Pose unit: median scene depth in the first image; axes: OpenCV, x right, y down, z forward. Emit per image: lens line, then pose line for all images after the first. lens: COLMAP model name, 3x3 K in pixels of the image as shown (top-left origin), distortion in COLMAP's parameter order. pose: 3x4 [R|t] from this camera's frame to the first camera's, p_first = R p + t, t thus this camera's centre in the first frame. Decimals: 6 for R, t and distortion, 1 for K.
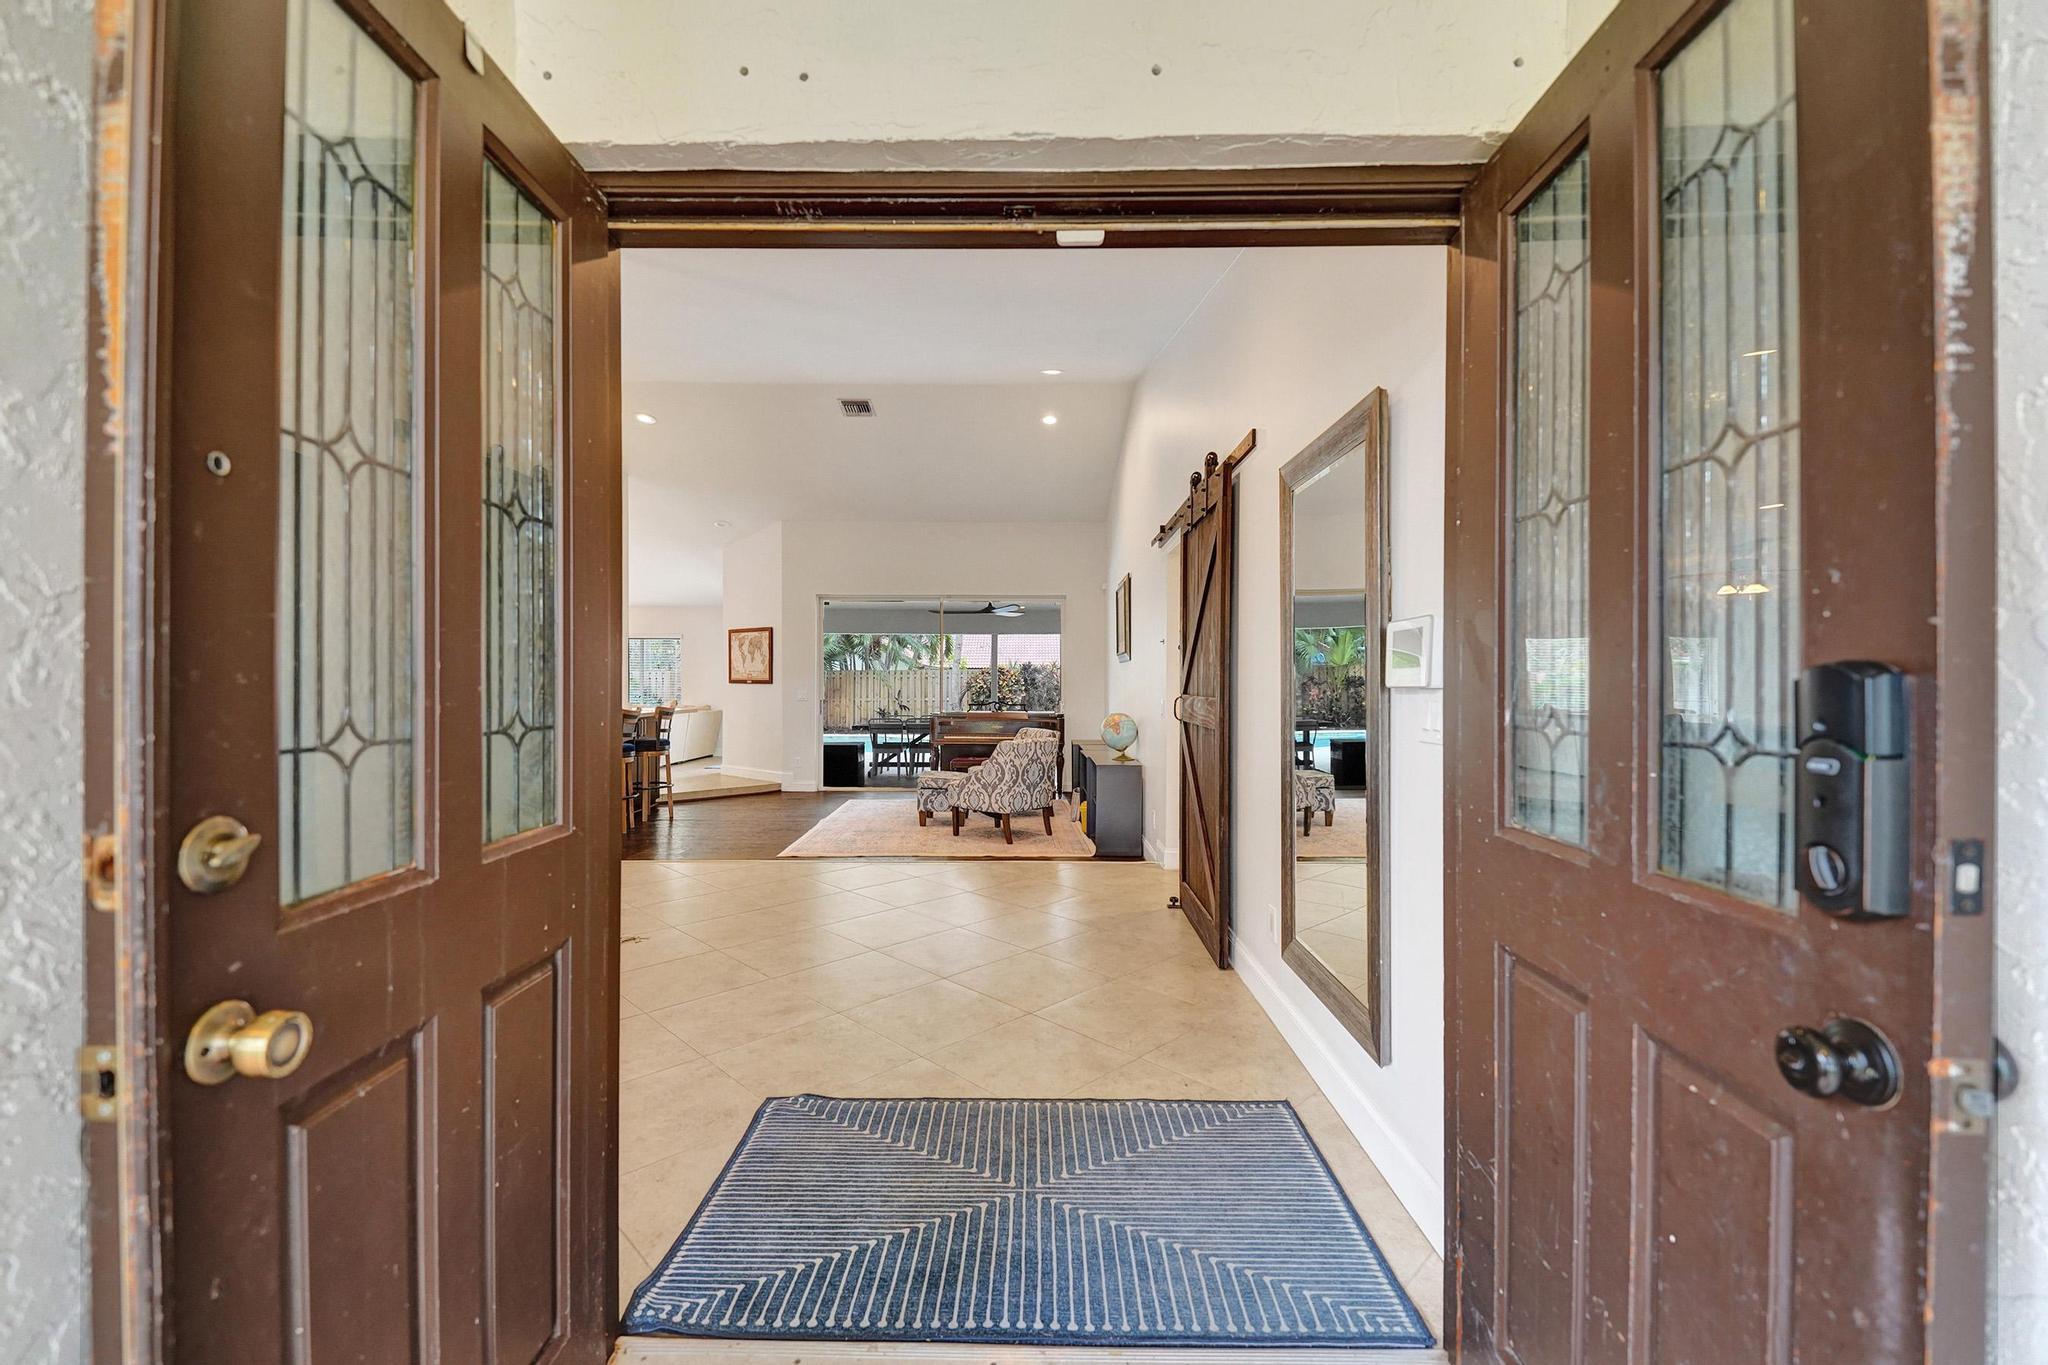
lens RADIAL K [[835.9, 0, 1028.7], [0, 835.9, 686.5], [0, 0, 1]] dist [0.010350, -0.000182]
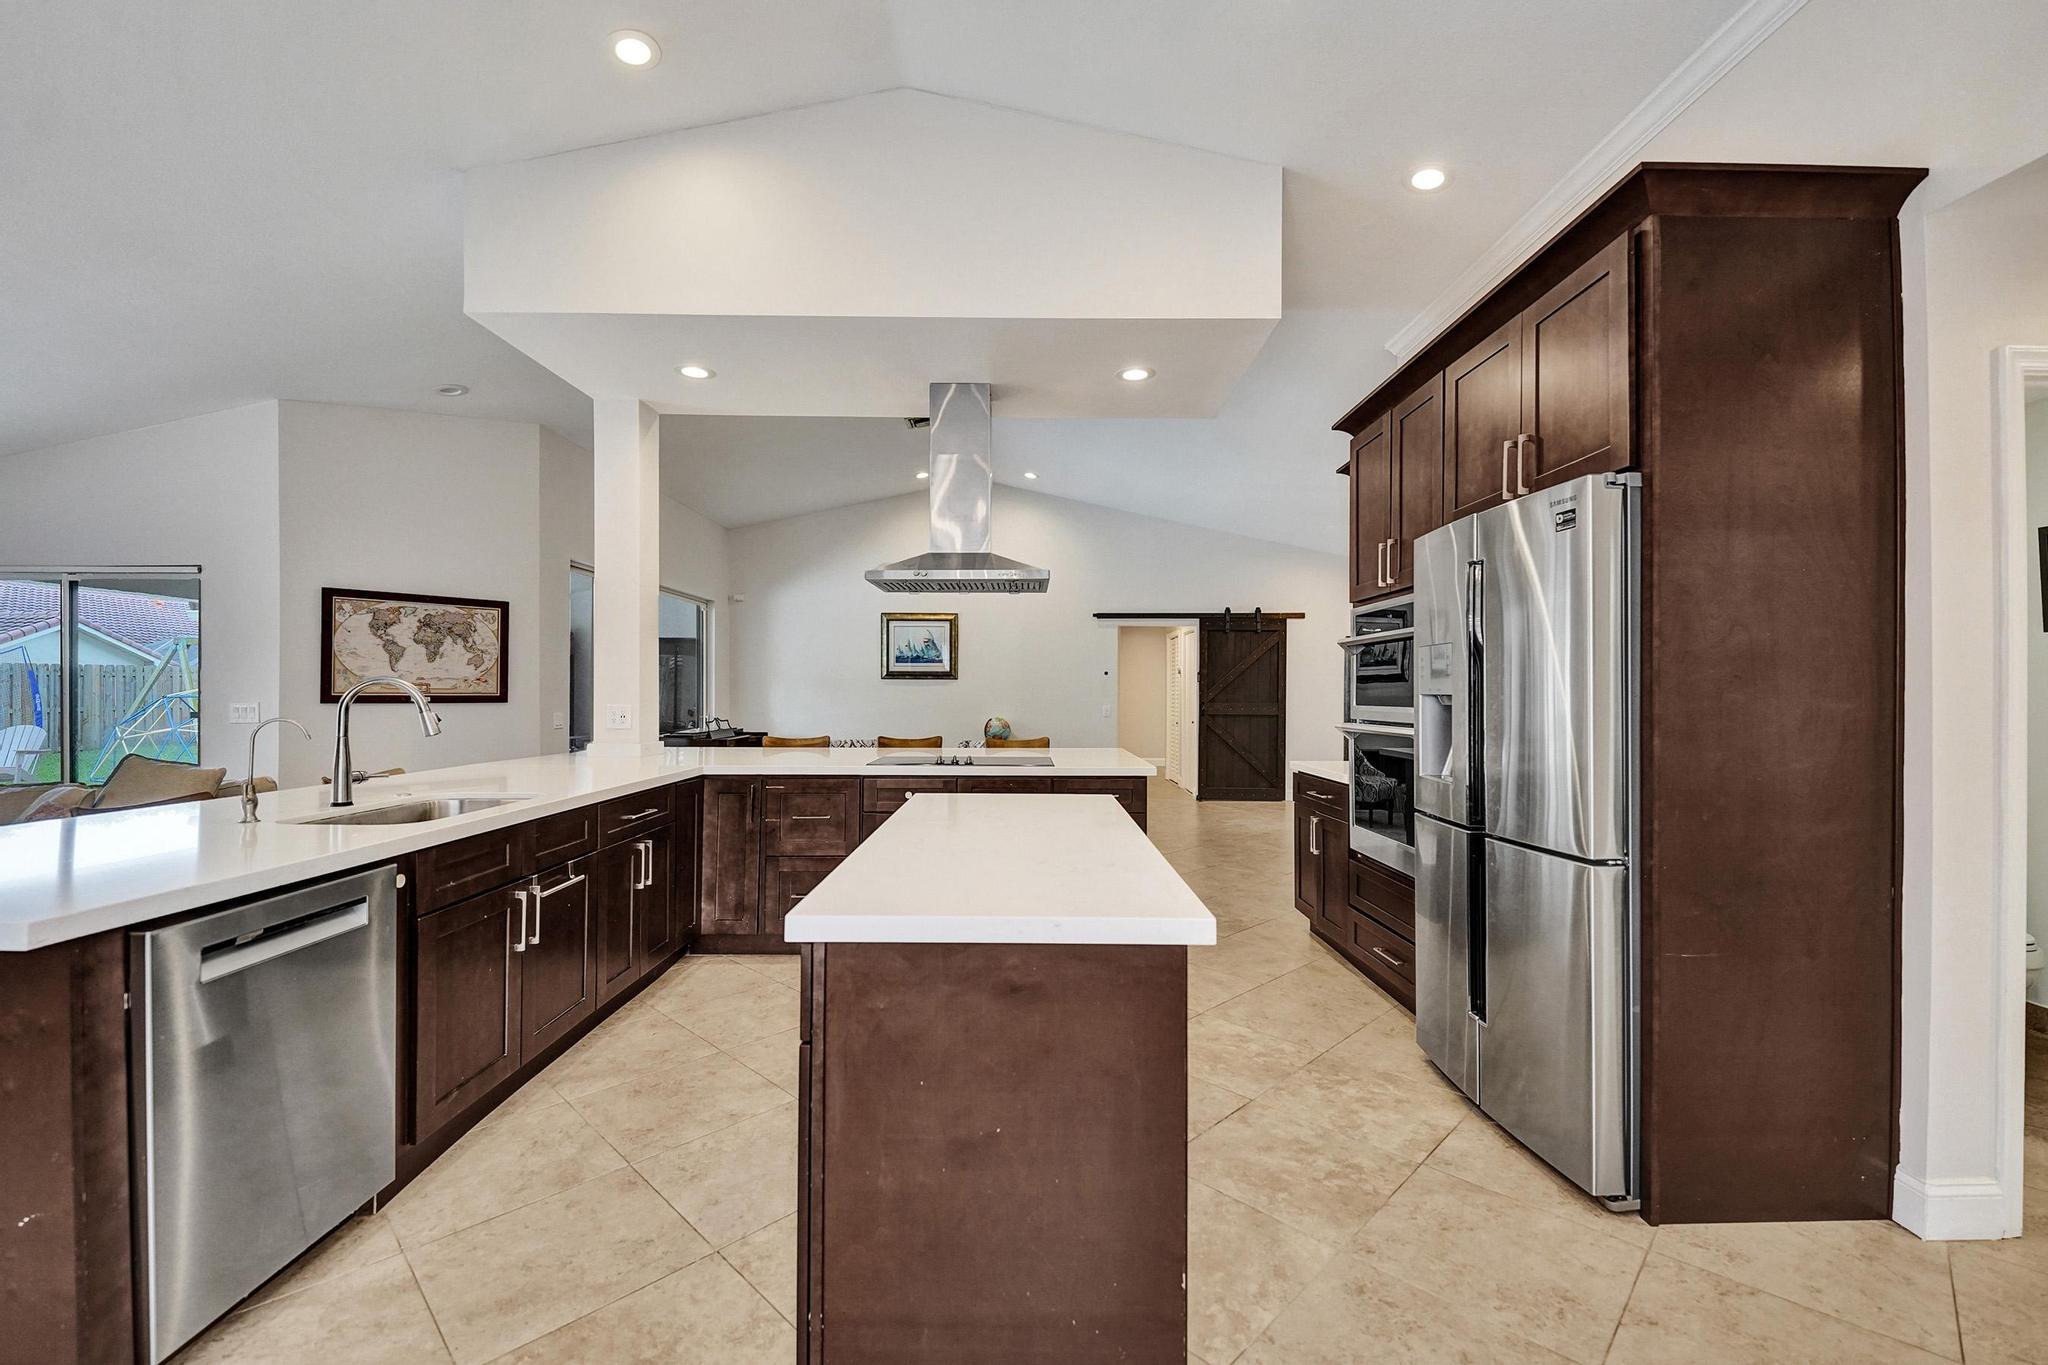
lens RADIAL K [[835.9, 0, 1028.7], [0, 835.9, 686.5], [0, 0, 1]] dist [0.010350, -0.000182]
pose [[-0.017331, 0.001165, 0.999849, -0.858191], [-0.001980, 0.999997, -0.001199, -0.013564], [-0.999848, -0.002000, -0.017329, 0.644327]]
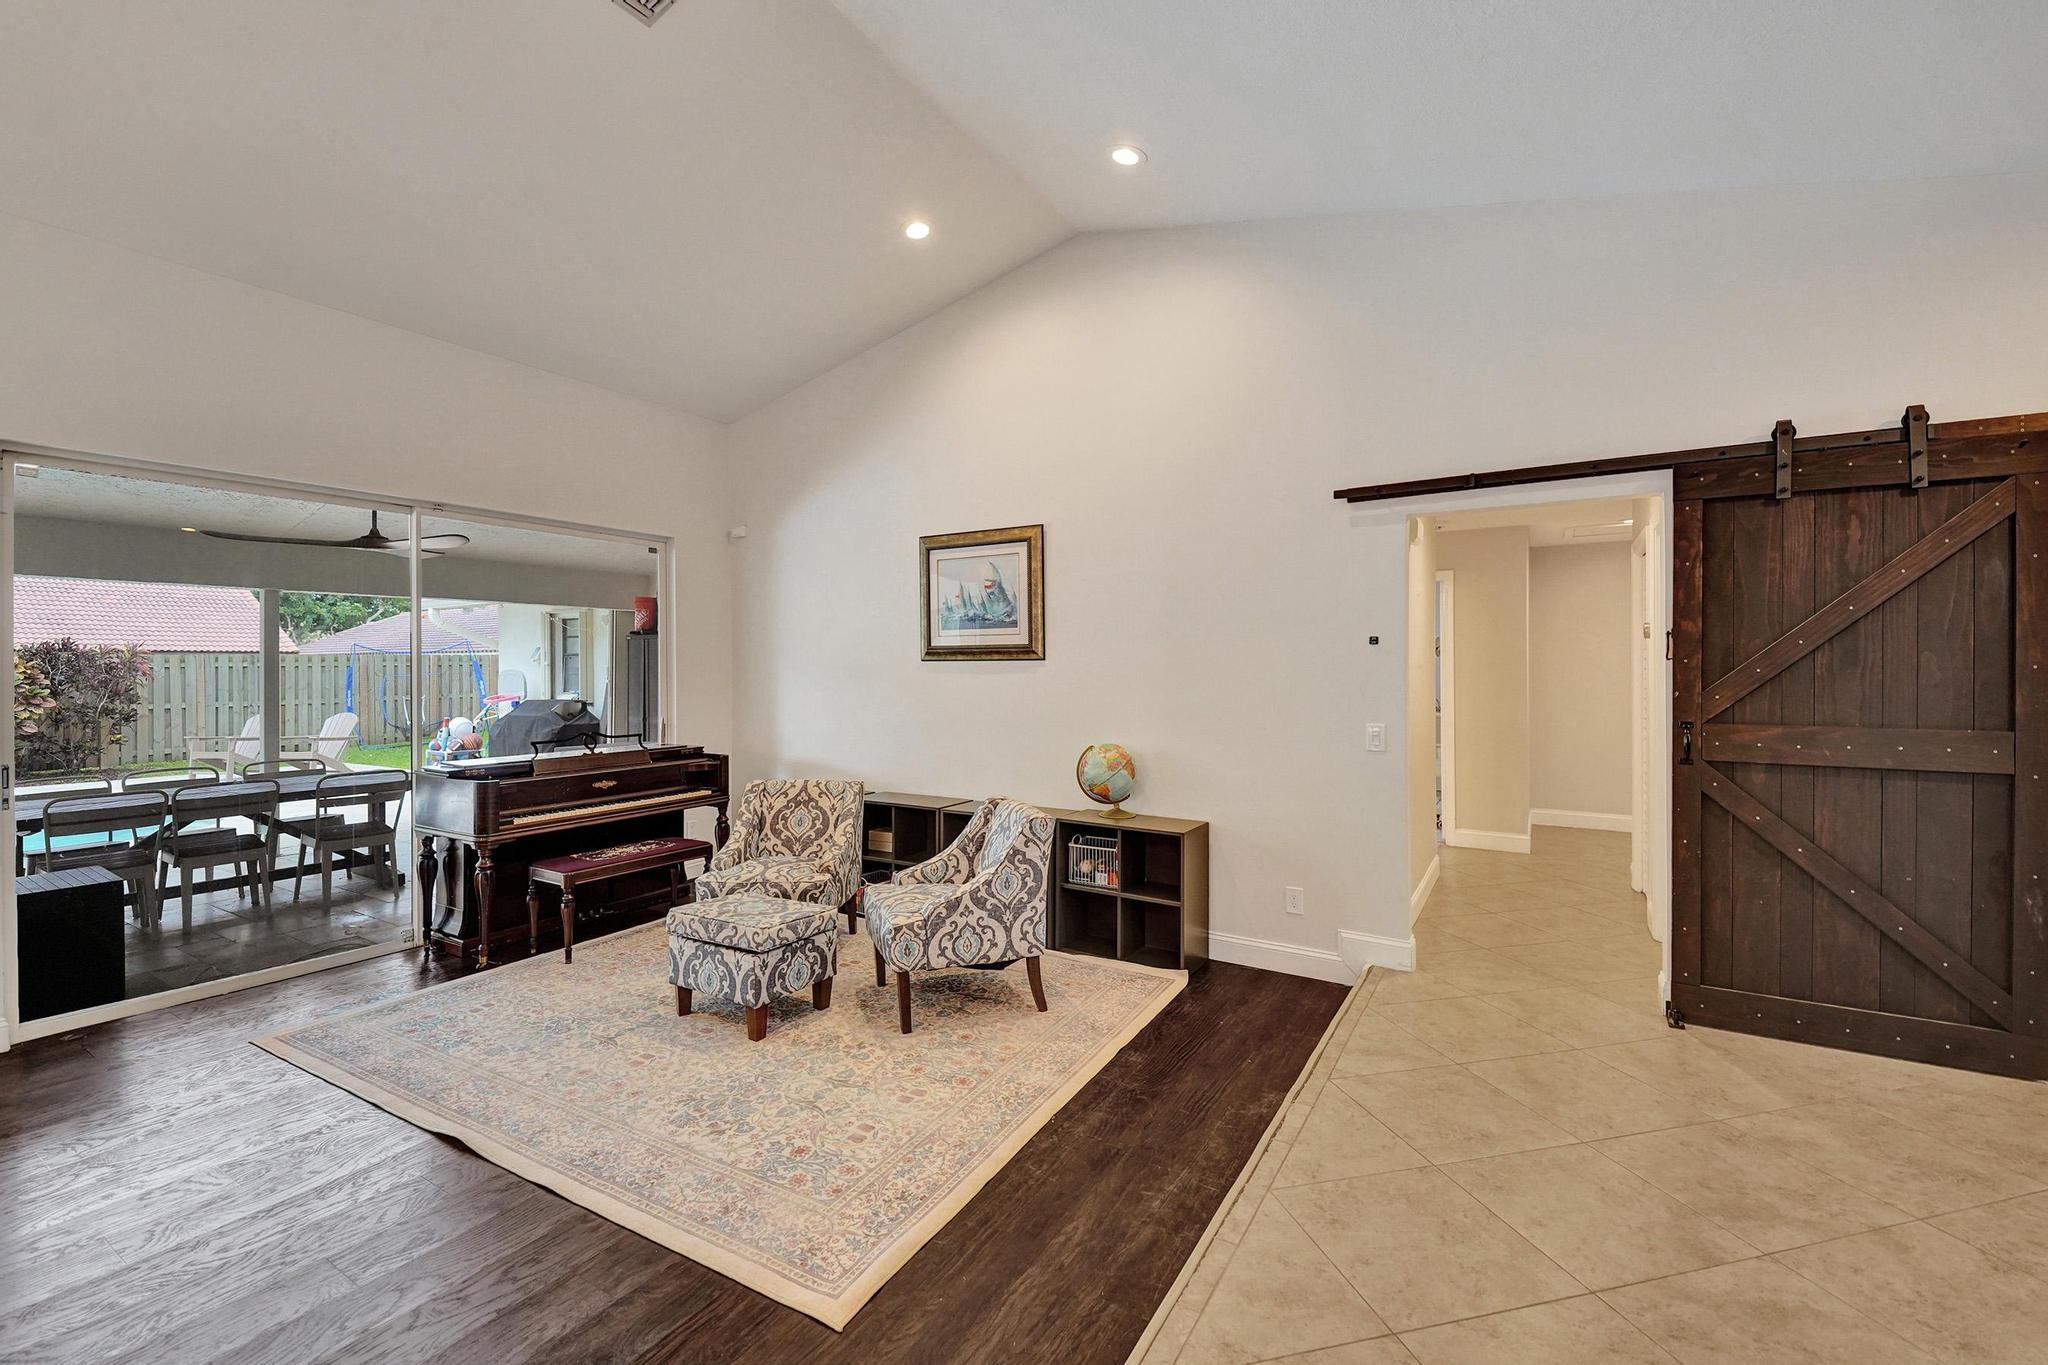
lens RADIAL K [[839.4, 0, 1025.8], [0, 839.4, 665.1], [0, 0, 1]] dist [0.036788, -0.026412]
pose [[0.516127, -0.001937, 0.856510, -0.318849], [0.005749, 0.999983, -0.001202, -0.019262], [-0.856493, 0.005544, 0.516129, 0.480215]]
